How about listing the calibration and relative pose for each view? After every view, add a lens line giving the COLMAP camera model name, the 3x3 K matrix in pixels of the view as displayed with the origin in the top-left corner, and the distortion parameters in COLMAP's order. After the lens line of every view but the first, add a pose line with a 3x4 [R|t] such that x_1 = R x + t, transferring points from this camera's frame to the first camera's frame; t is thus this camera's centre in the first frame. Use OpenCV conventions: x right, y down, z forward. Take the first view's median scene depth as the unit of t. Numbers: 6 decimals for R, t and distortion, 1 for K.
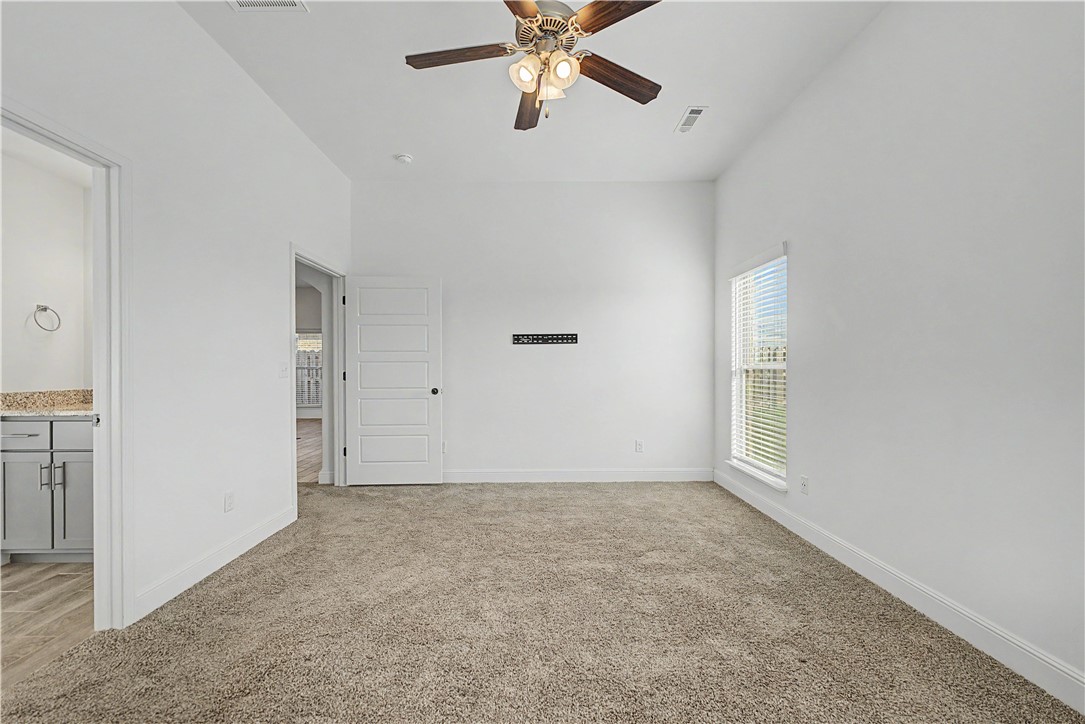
lens RADIAL K [[441.5, 0, 541.3], [0, 441.5, 372.6], [0, 0, 1]] dist [-0.001667, 0.000020]
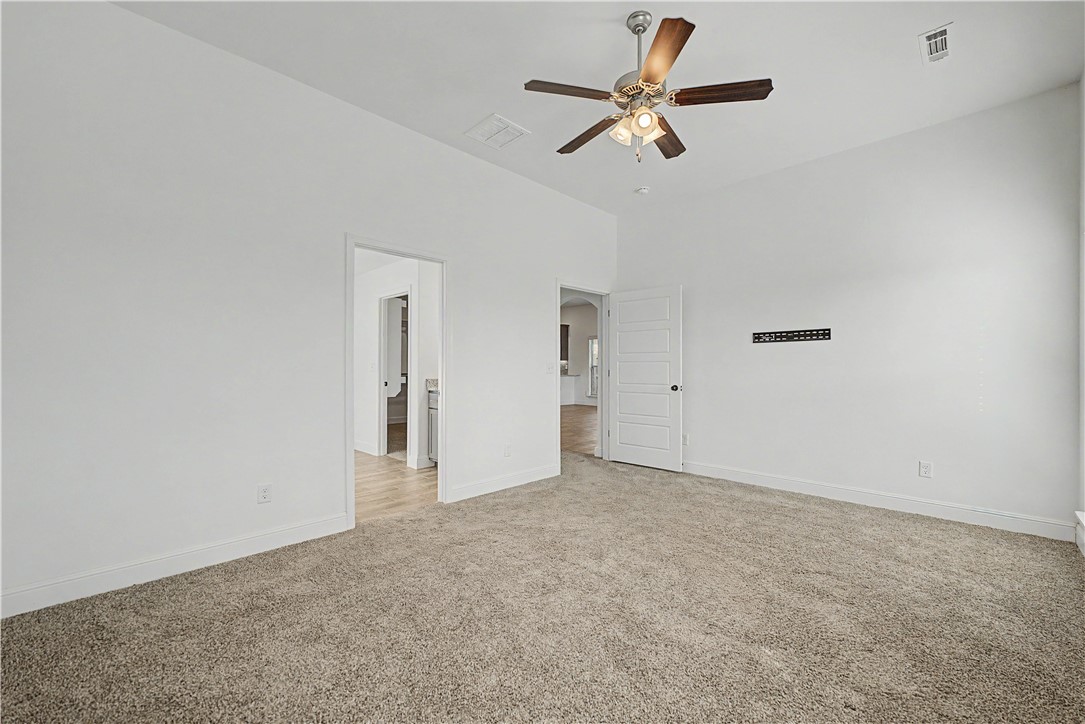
lens RADIAL K [[441.5, 0, 541.3], [0, 441.5, 372.6], [0, 0, 1]] dist [-0.001667, 0.000020]
pose [[0.699758, 0.014459, -0.714234, 0.377017], [-0.009547, 0.999895, 0.010889, -0.006107], [0.714317, -0.000801, 0.699822, -0.022733]]
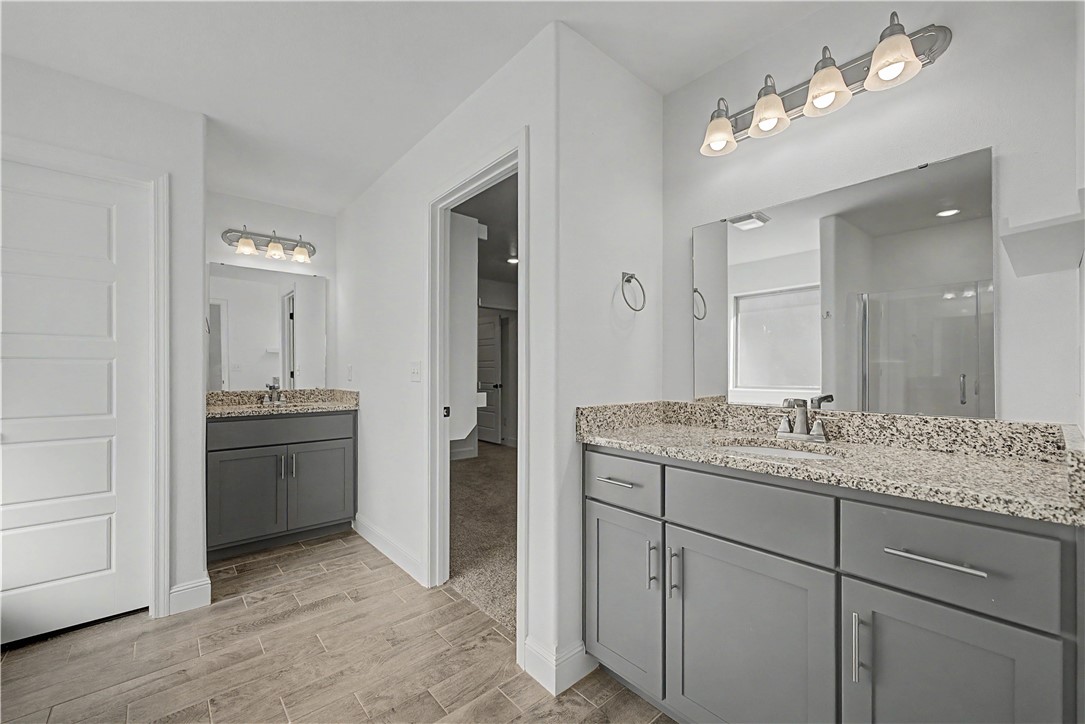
lens RADIAL K [[441.5, 0, 541.3], [0, 441.5, 372.6], [0, 0, 1]] dist [-0.001667, 0.000020]
pose [[0.634625, -0.003711, -0.772811, -0.562627], [-0.001262, 0.999982, -0.005838, -0.000341], [0.772819, 0.004680, 0.634609, 0.385112]]
